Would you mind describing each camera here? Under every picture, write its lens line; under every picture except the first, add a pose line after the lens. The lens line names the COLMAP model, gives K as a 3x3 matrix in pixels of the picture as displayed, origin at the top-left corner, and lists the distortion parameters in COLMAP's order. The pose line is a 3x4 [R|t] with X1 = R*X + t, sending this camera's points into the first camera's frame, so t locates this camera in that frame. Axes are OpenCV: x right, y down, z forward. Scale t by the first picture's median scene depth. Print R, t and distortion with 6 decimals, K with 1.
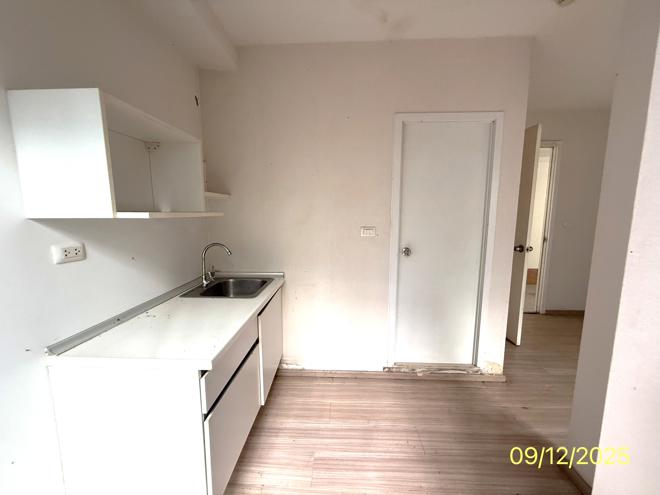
lens RADIAL K [[265.2, 0, 330.0], [0, 265.2, 247.5], [0, 0, 1]] dist [0.001386, -0.000068]
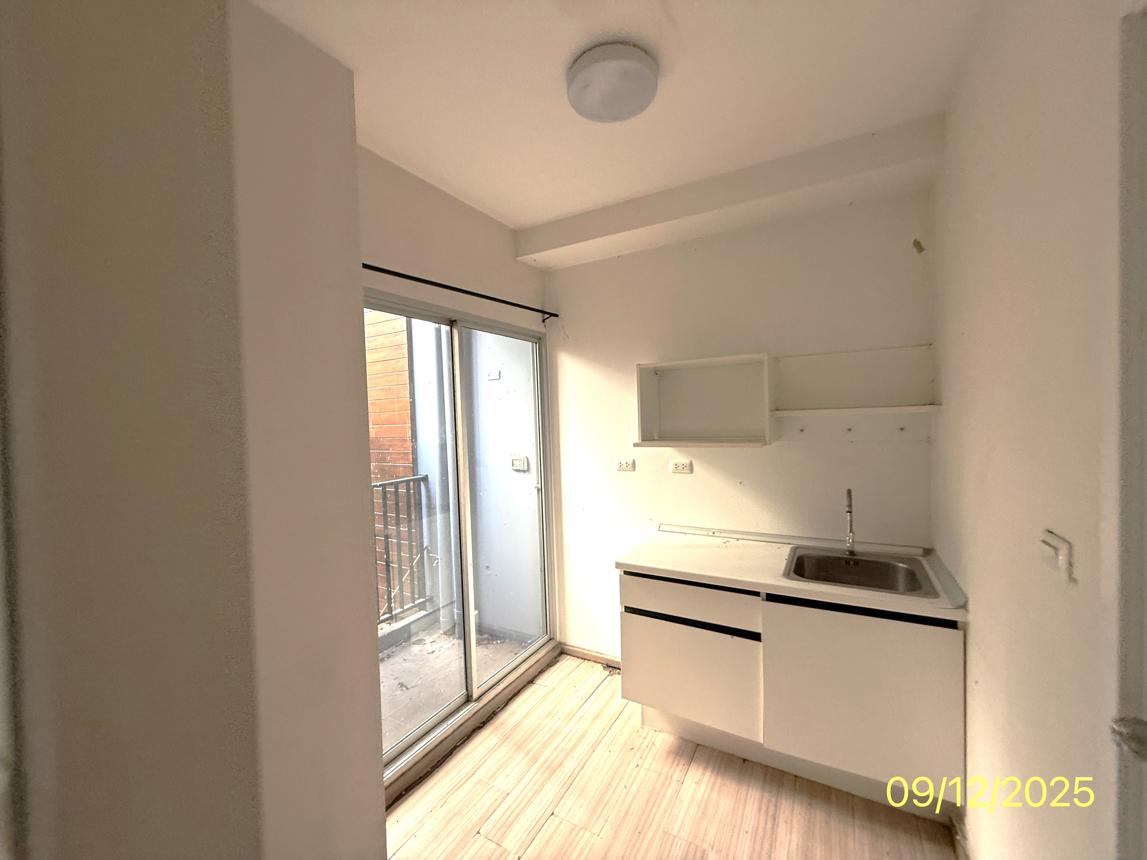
lens RADIAL K [[454.1, 0, 573.5], [0, 454.1, 430.0], [0, 0, 1]] dist [-0.000778, 0.000024]
pose [[-0.457467, 0.040561, -0.888301, 1.025309], [-0.086914, 0.992136, 0.090062, -0.247328], [0.884969, 0.118406, -0.450344, 1.143552]]
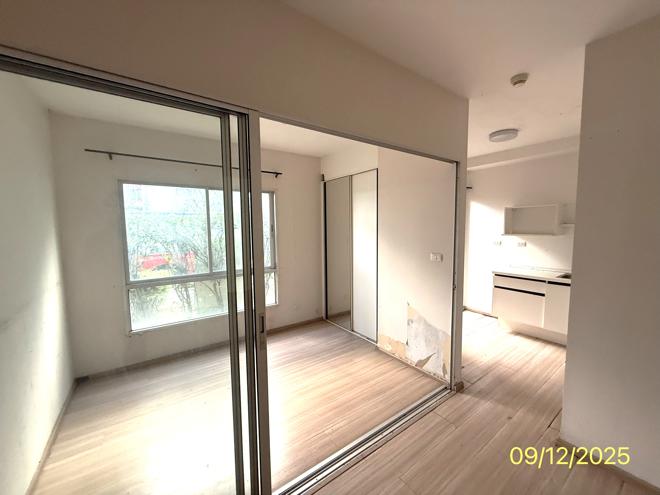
lens RADIAL K [[265.2, 0, 330.0], [0, 265.2, 247.5], [0, 0, 1]] dist [0.001386, -0.000068]
pose [[-0.787094, 0.057810, -0.614119, 2.595837], [-0.071274, 0.980406, 0.183639, -0.318813], [0.612702, 0.188312, -0.767551, 1.659800]]
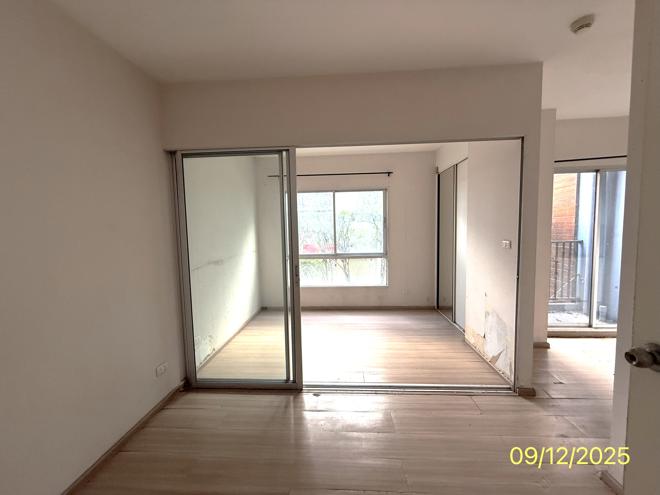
lens RADIAL K [[265.2, 0, 330.0], [0, 265.2, 247.5], [0, 0, 1]] dist [0.001386, -0.000068]
pose [[-0.999592, 0.020371, 0.020021, 2.000516], [0.024059, 0.978297, 0.205807, -0.320833], [-0.015394, 0.206204, -0.978388, 2.348564]]
